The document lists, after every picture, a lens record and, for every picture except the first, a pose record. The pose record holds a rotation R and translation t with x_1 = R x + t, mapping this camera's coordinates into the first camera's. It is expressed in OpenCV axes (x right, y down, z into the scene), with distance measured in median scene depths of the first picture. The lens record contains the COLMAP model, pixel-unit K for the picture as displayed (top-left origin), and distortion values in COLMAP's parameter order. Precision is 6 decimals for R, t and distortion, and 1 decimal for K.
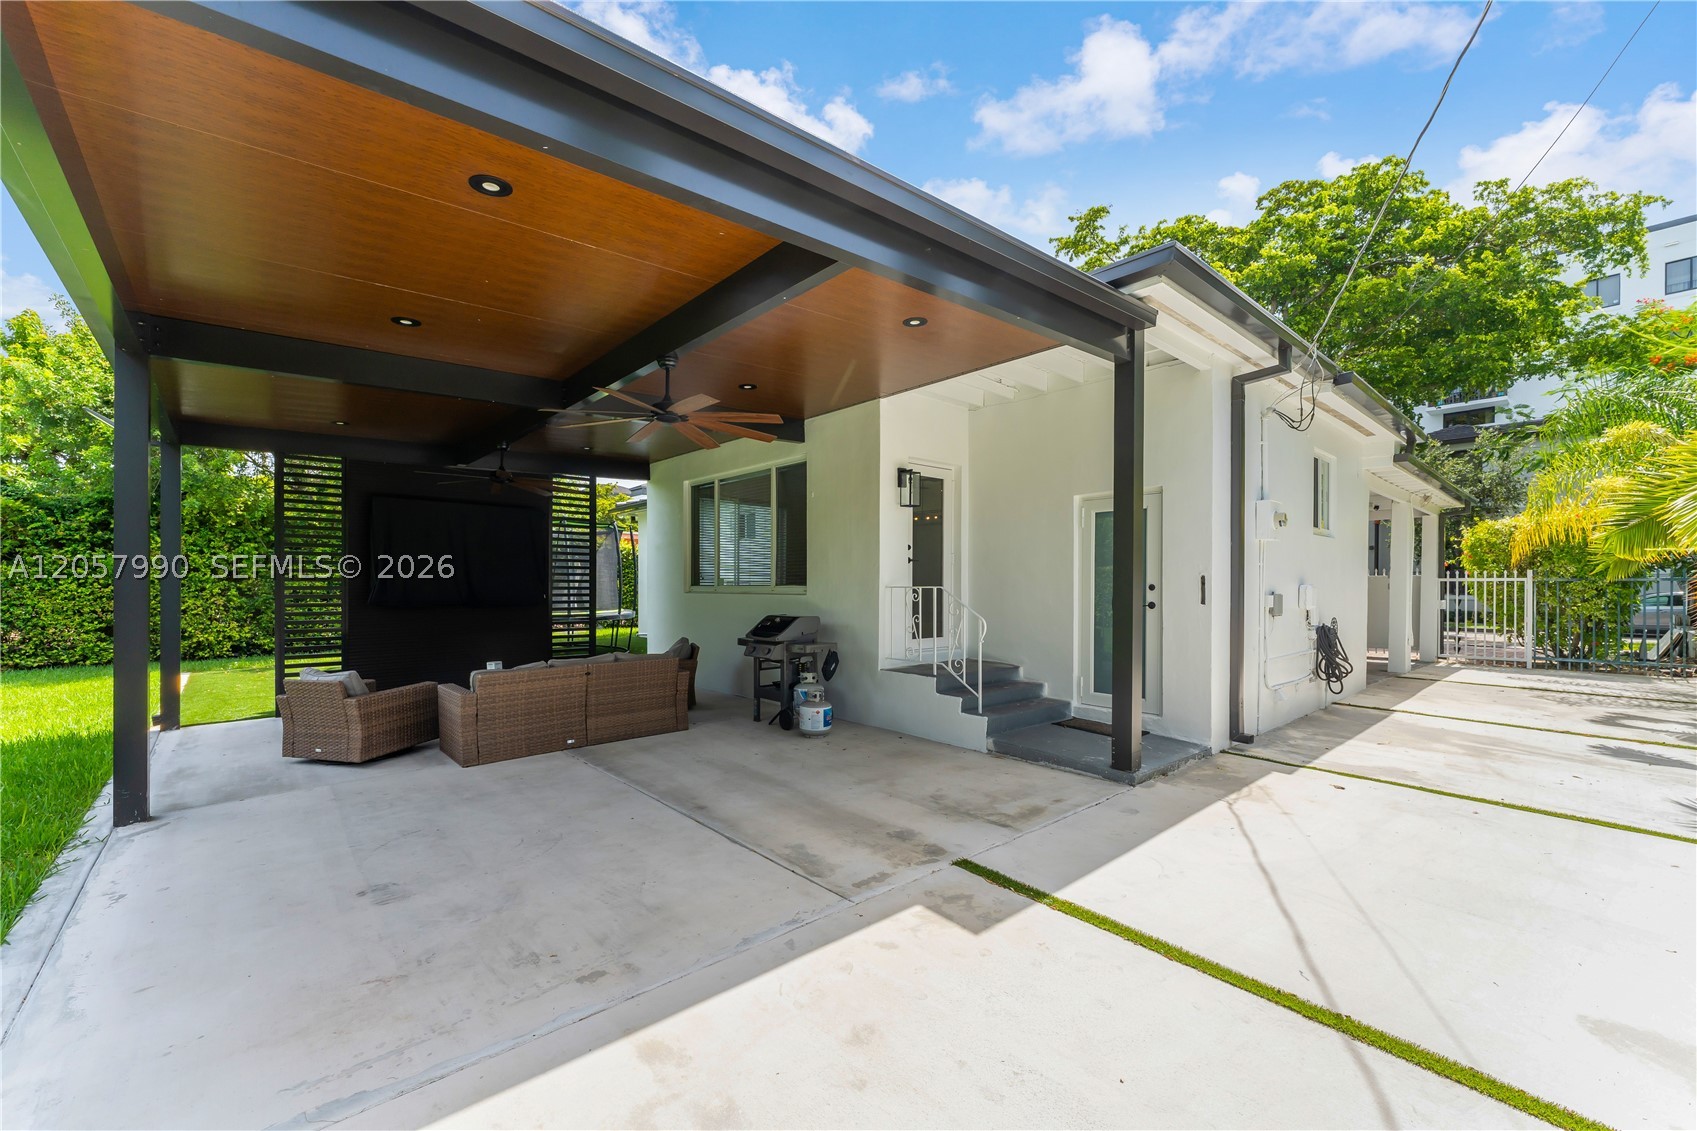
lens RADIAL K [[691.3, 0, 851.3], [0, 691.3, 575.4], [0, 0, 1]] dist [-0.001525, -0.000597]
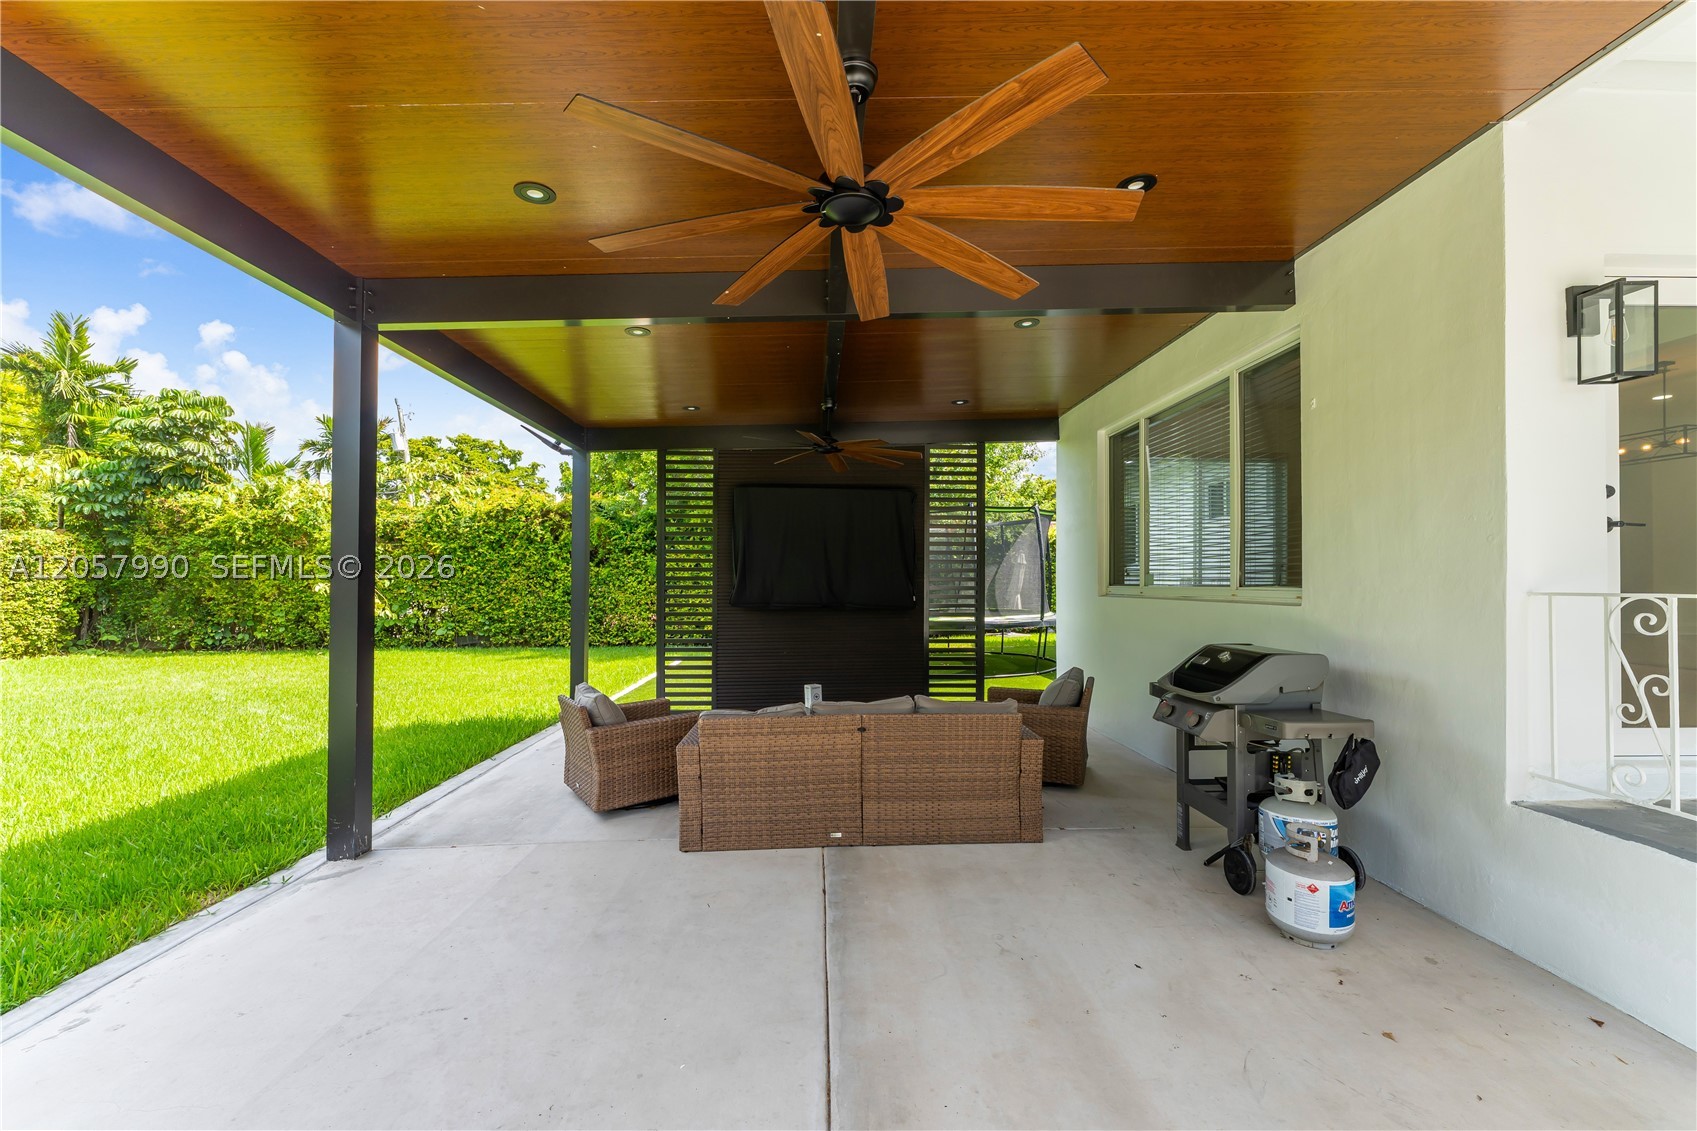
lens RADIAL K [[691.3, 0, 842.4], [0, 691.3, 574.0], [0, 0, 1]] dist [-0.001525, -0.000597]
pose [[0.761373, -0.006716, -0.648279, 0.007064], [0.008984, 0.999960, 0.000192, 0.002011], [0.648252, -0.005970, 0.761403, 0.443377]]
